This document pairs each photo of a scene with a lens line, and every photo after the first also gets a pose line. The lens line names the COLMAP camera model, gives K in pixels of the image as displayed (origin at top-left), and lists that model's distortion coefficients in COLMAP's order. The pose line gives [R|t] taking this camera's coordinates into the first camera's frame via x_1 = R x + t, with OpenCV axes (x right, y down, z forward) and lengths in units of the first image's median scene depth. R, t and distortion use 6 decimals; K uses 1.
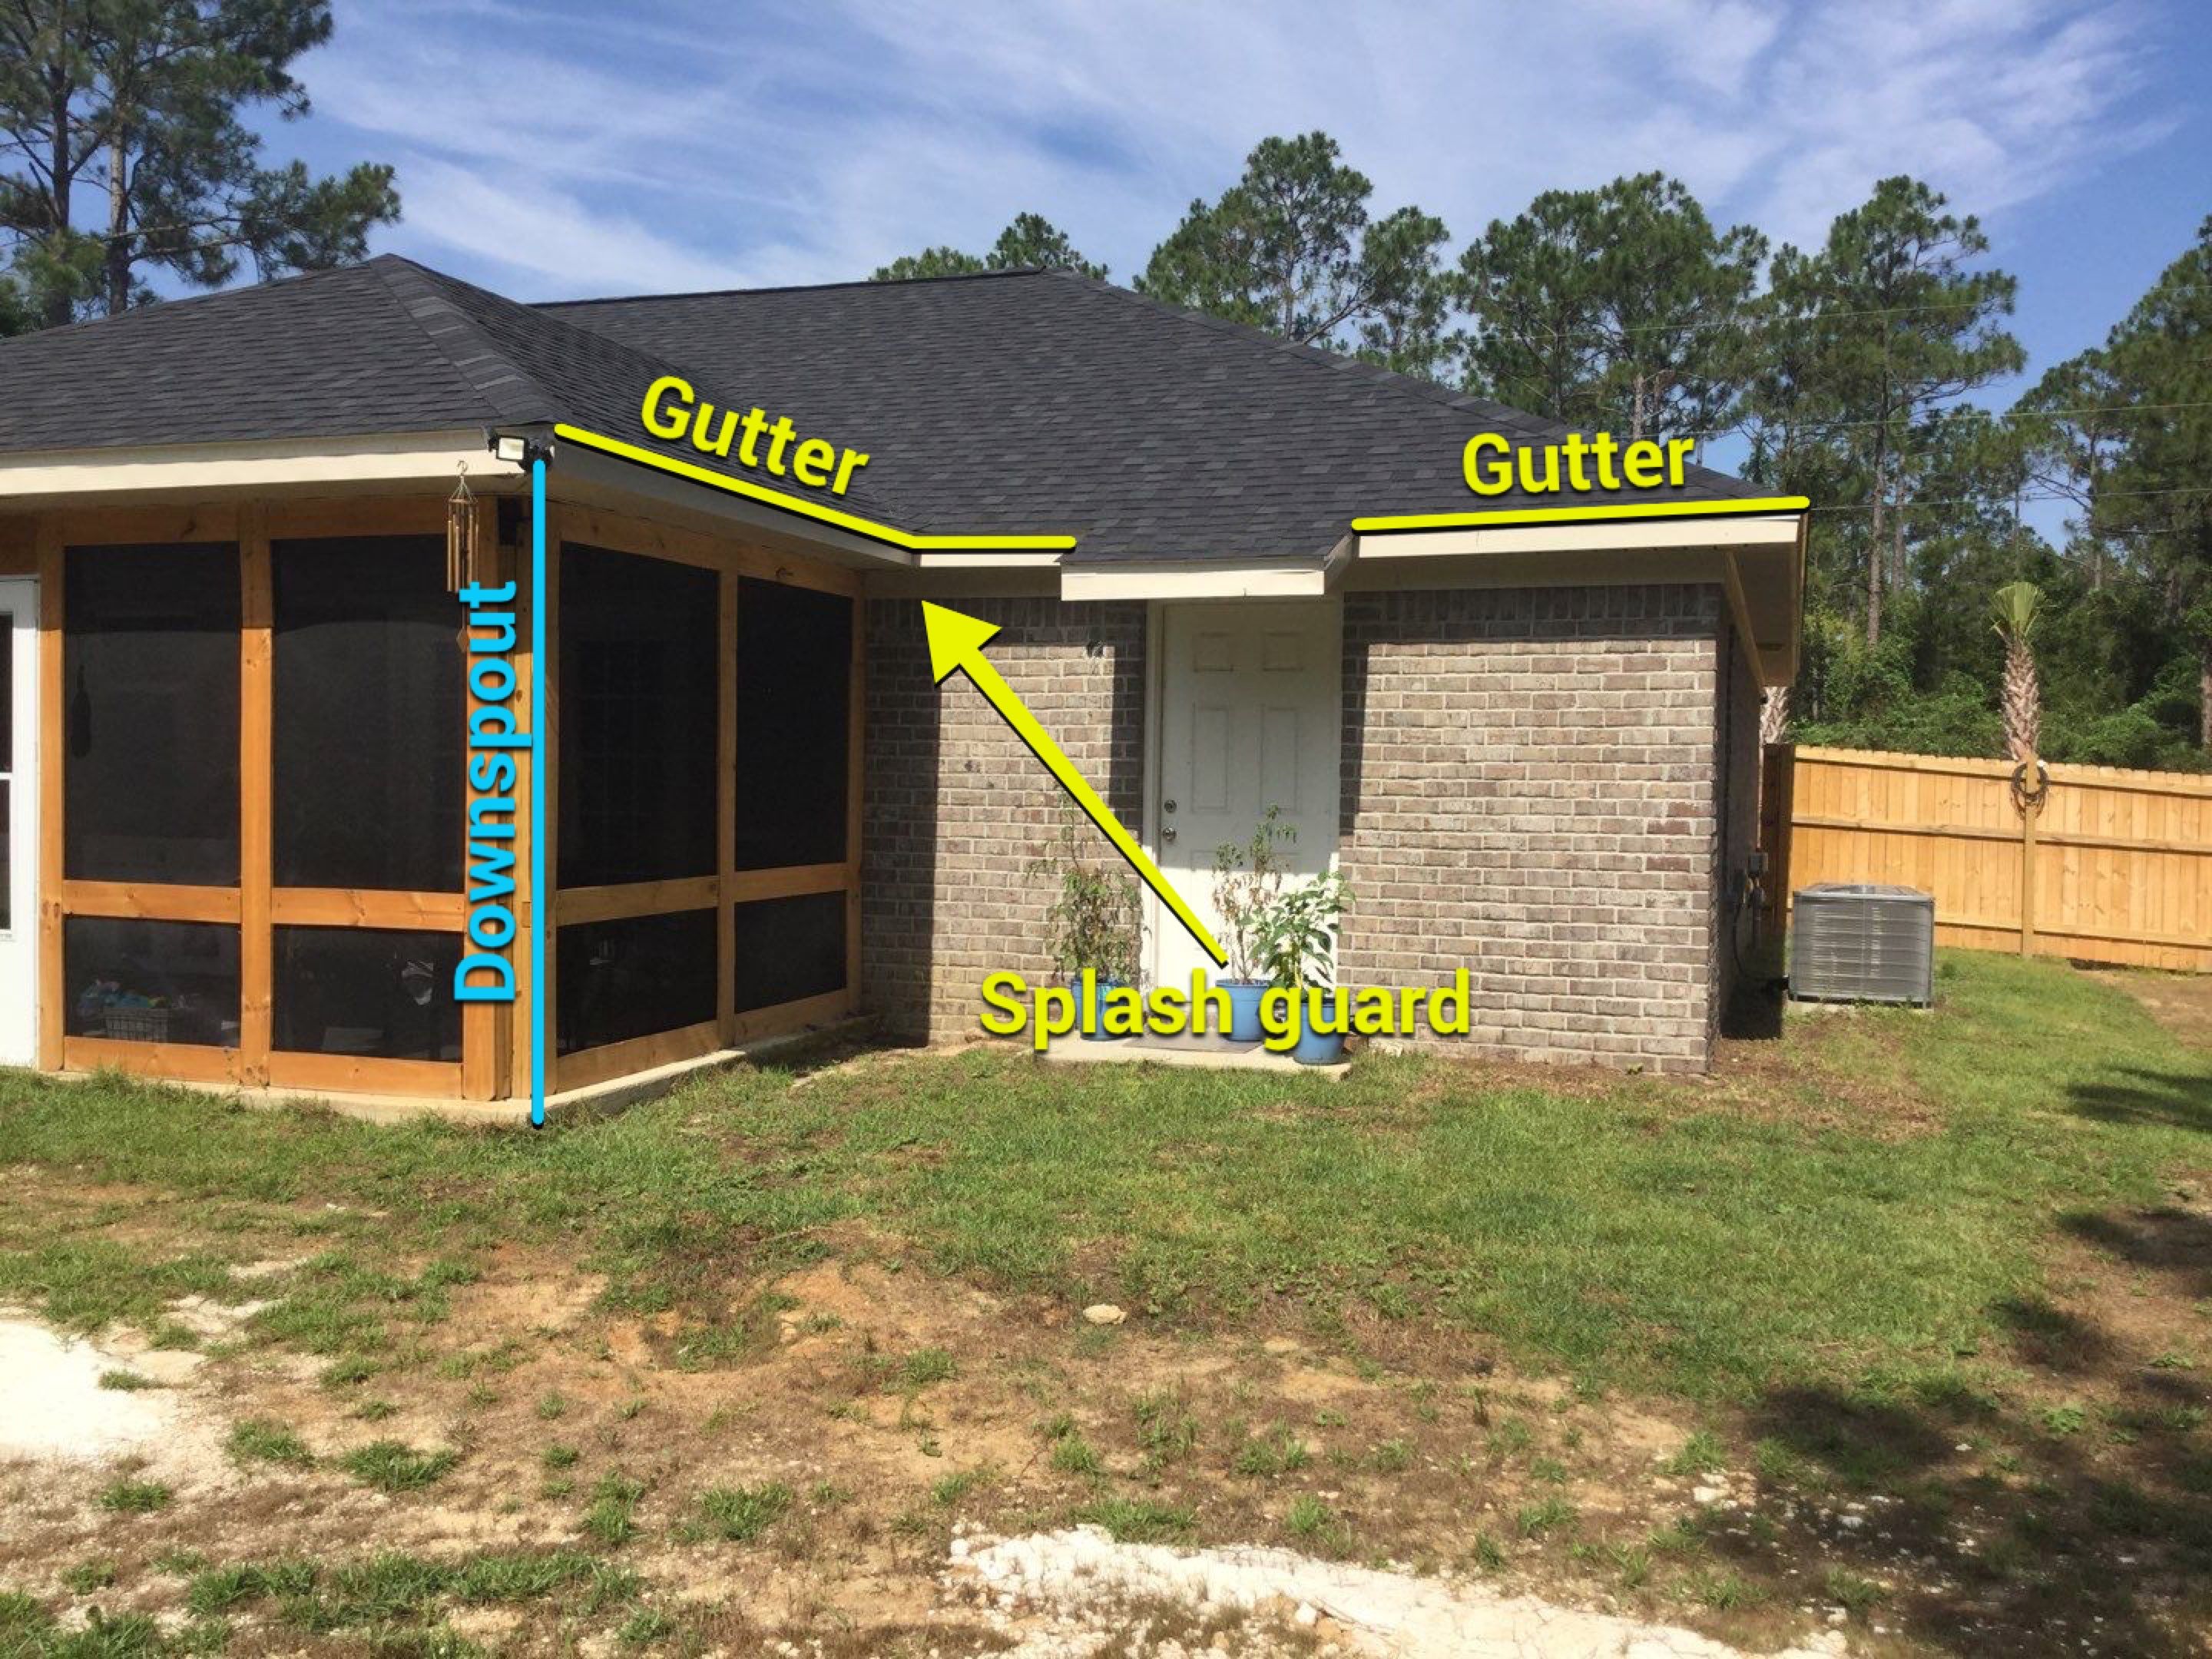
lens RADIAL K [[1997.7, 0, 1090.4], [0, 1997.7, 848.9], [0, 0, 1]] dist [0.068201, -0.070853]
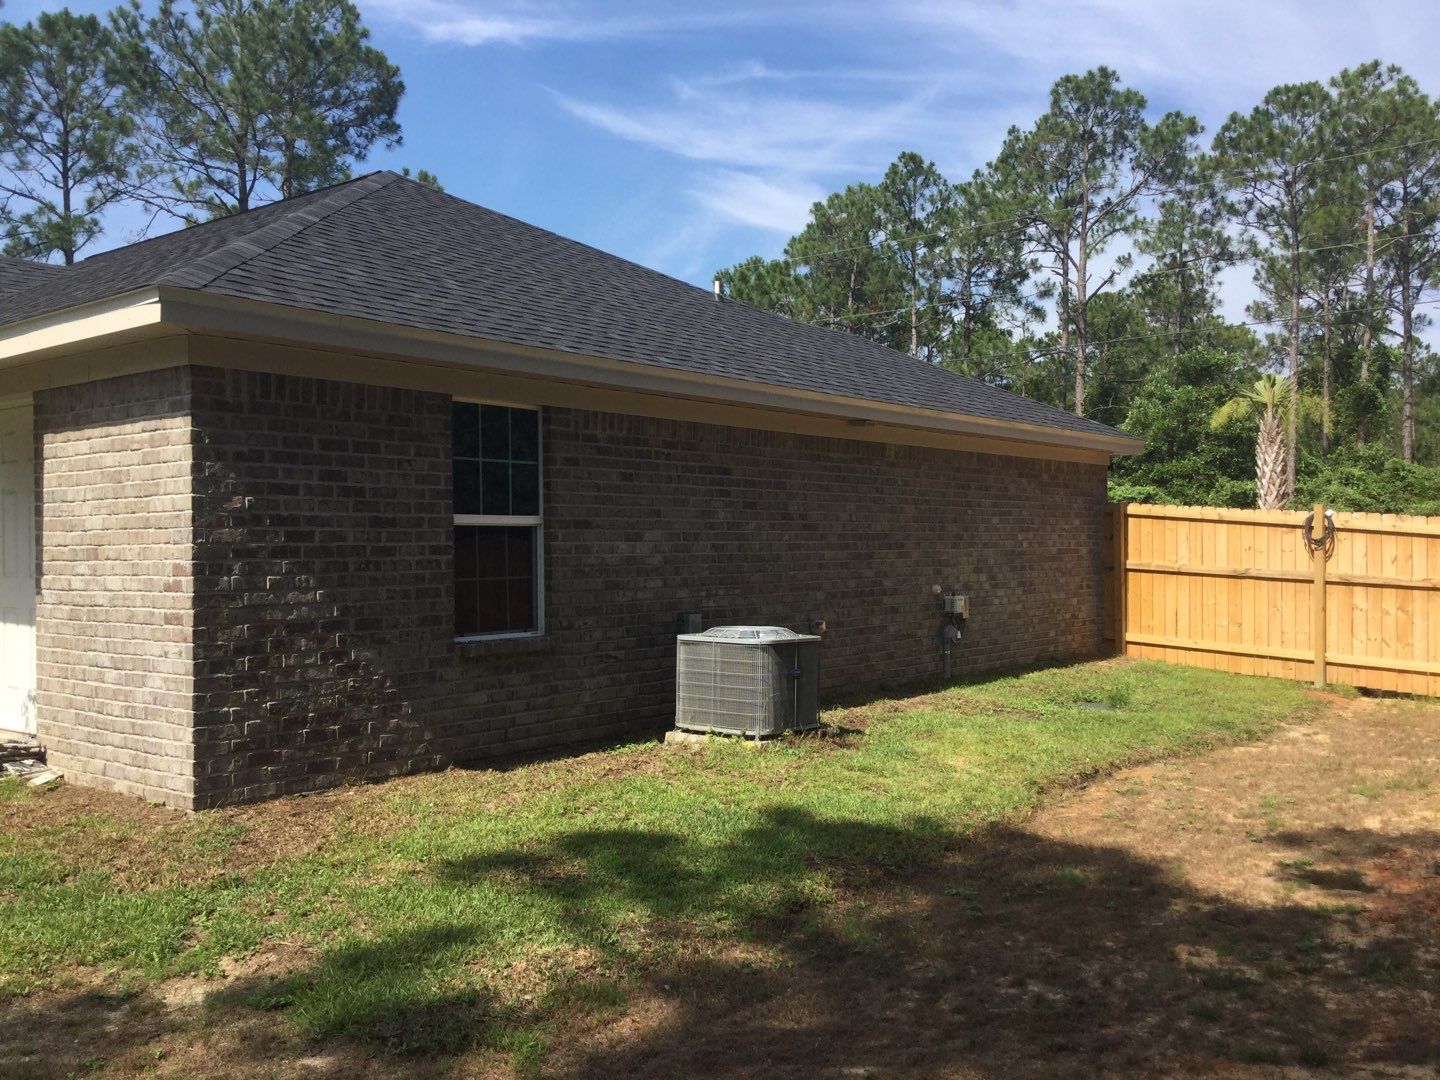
lens RADIAL K [[1307.7, 0, 720.0], [0, 1307.7, 540.0], [0, 0, 1]] dist [0.080131, -0.121507]
pose [[0.945411, -0.024694, -0.324943, 0.203948], [0.012131, 0.999101, -0.040630, -0.000654], [0.325655, 0.034470, 0.944860, 0.101725]]
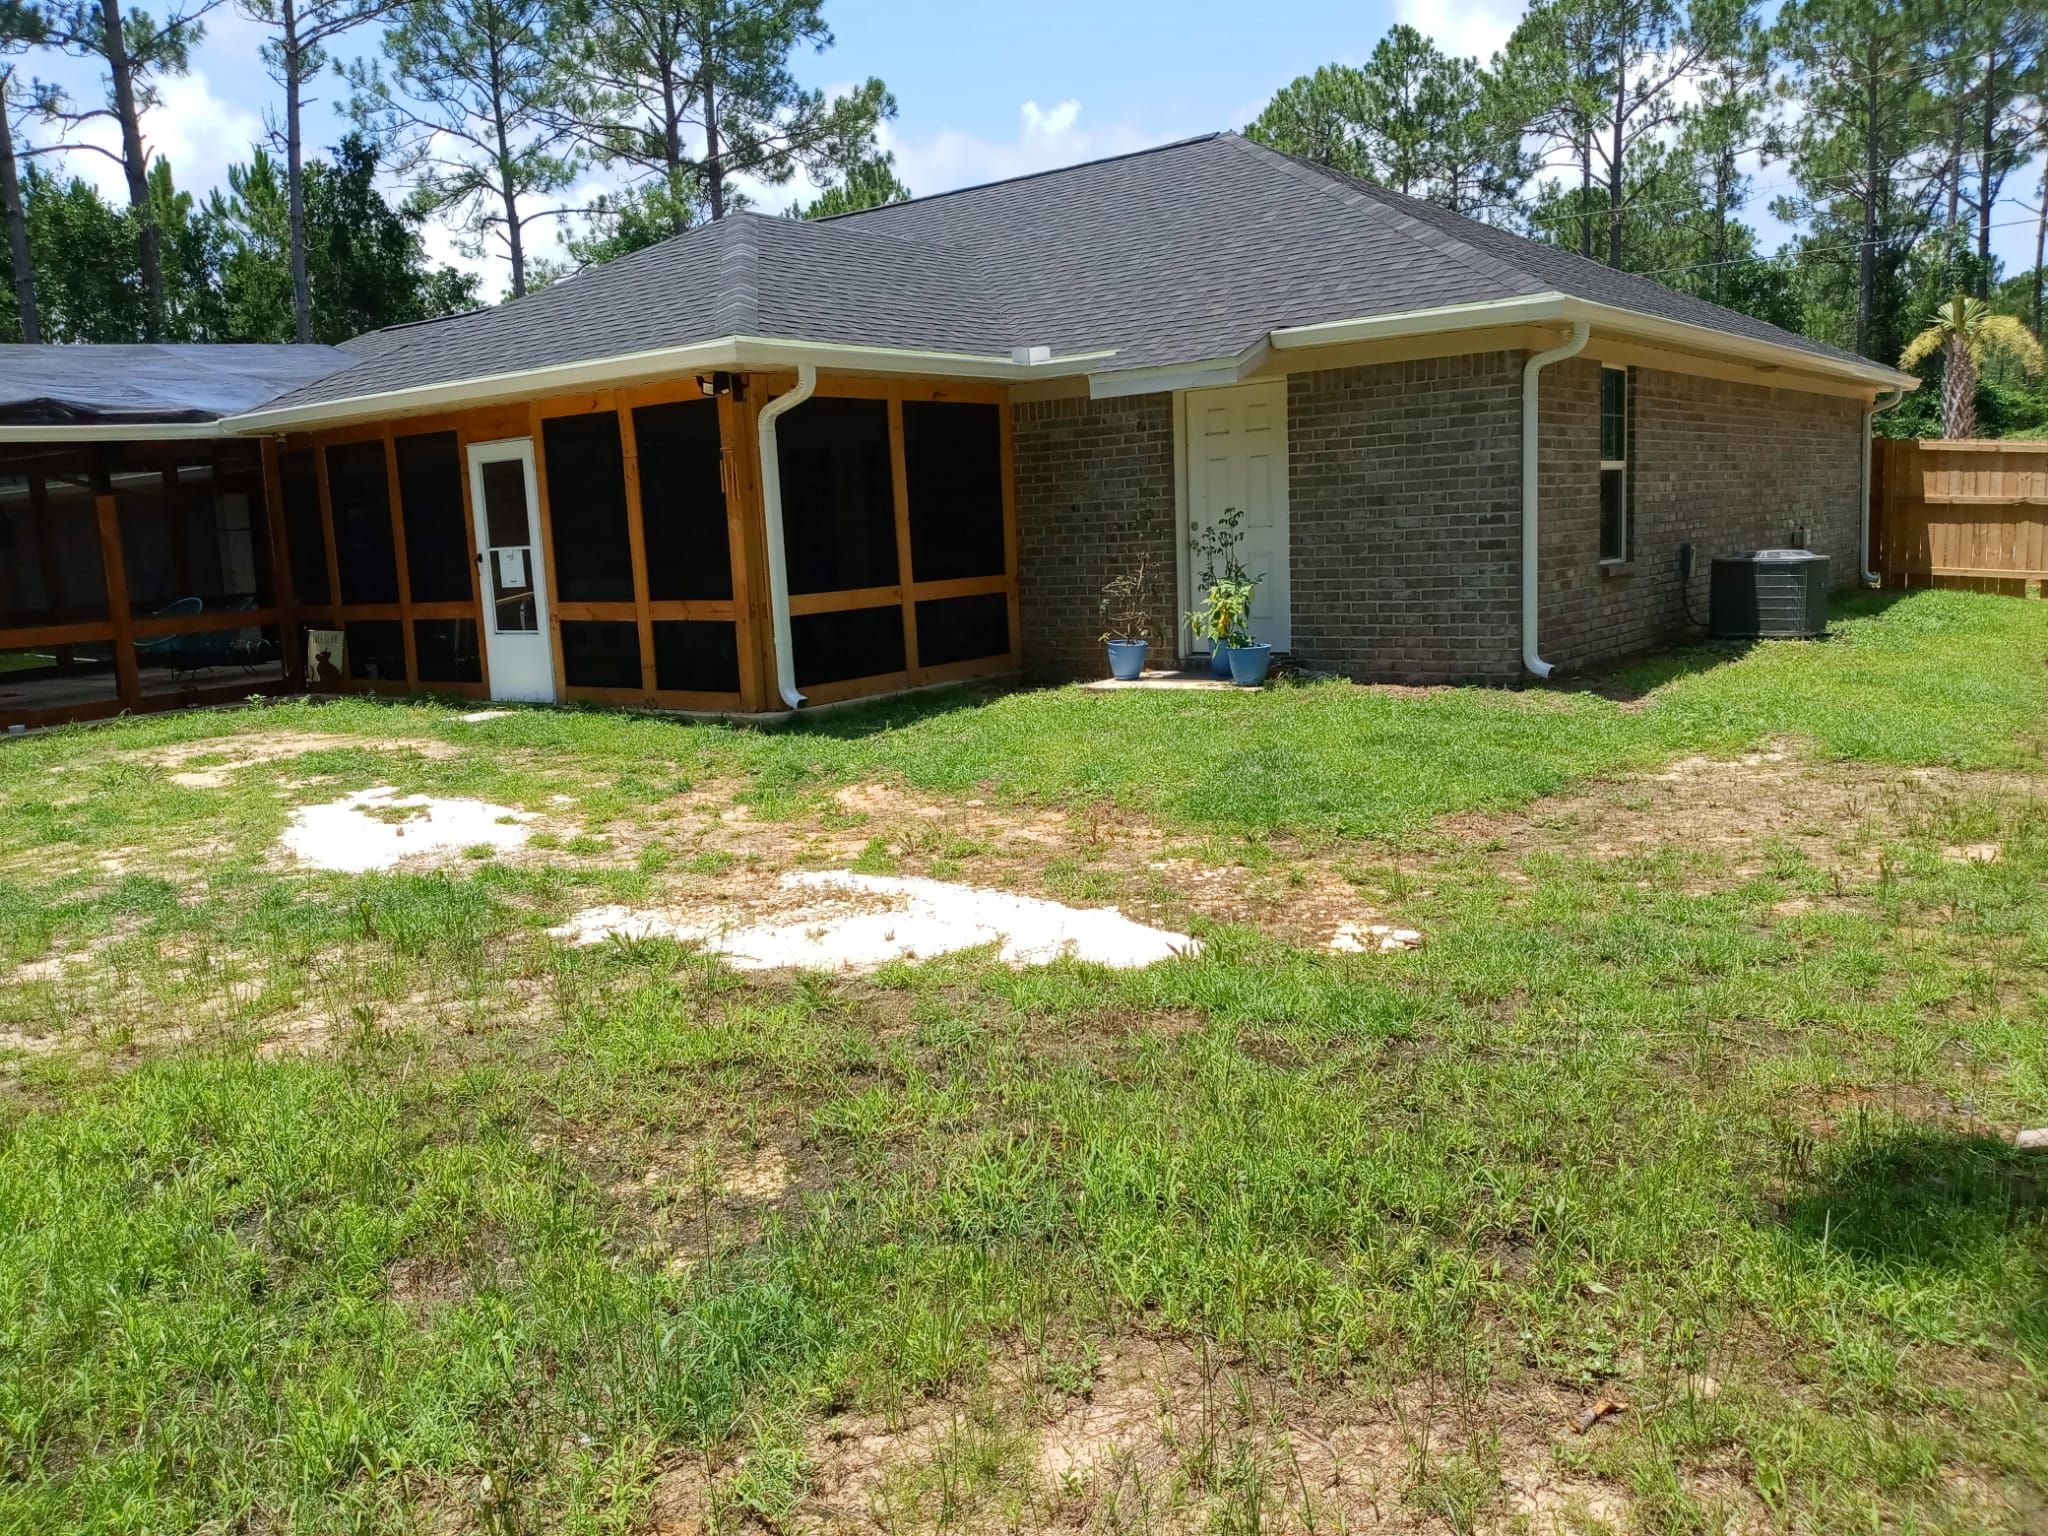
lens RADIAL K [[1604.9, 0, 1028.4], [0, 1604.9, 799.0], [0, 0, 1]] dist [0.087096, -0.187620]
pose [[0.949387, -0.007806, -0.314013, 0.084858], [0.051752, 0.989916, 0.131861, 0.004703], [0.309817, -0.141438, 0.940217, -0.066812]]
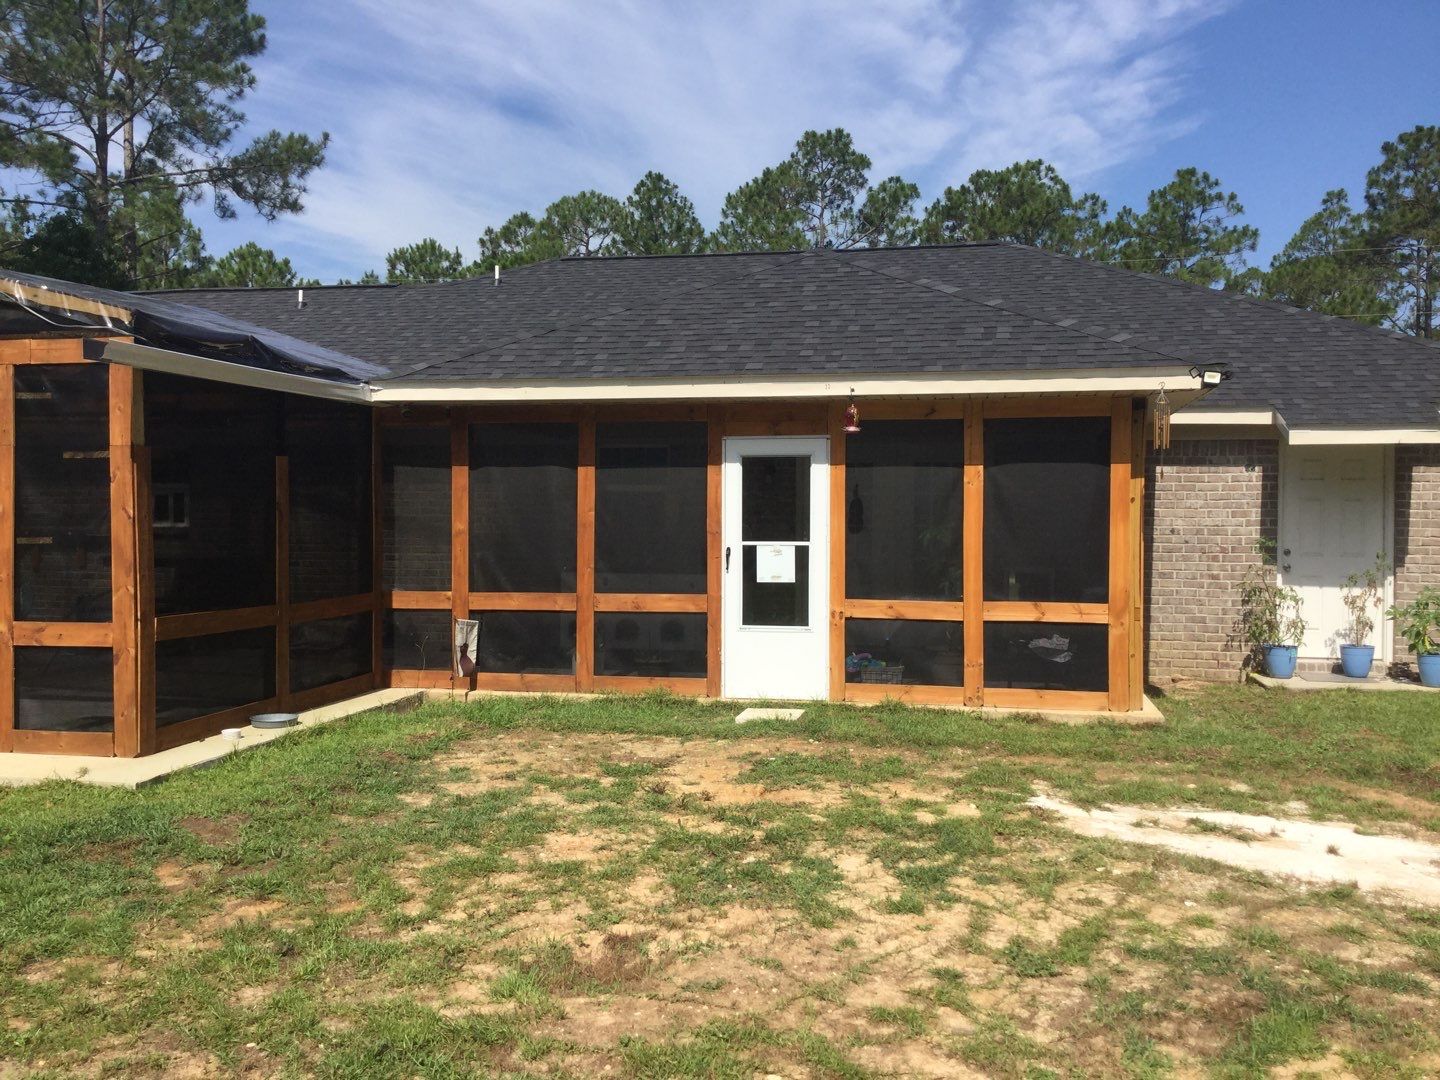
lens RADIAL K [[1291.5, 0, 720.0], [0, 1291.5, 540.0], [0, 0, 1]] dist [0.151436, -0.198294]
pose [[0.989897, -0.007070, 0.141612, -0.181791], [0.010030, 0.999746, -0.020195, -0.003719], [-0.141433, 0.021411, 0.989716, -0.037904]]
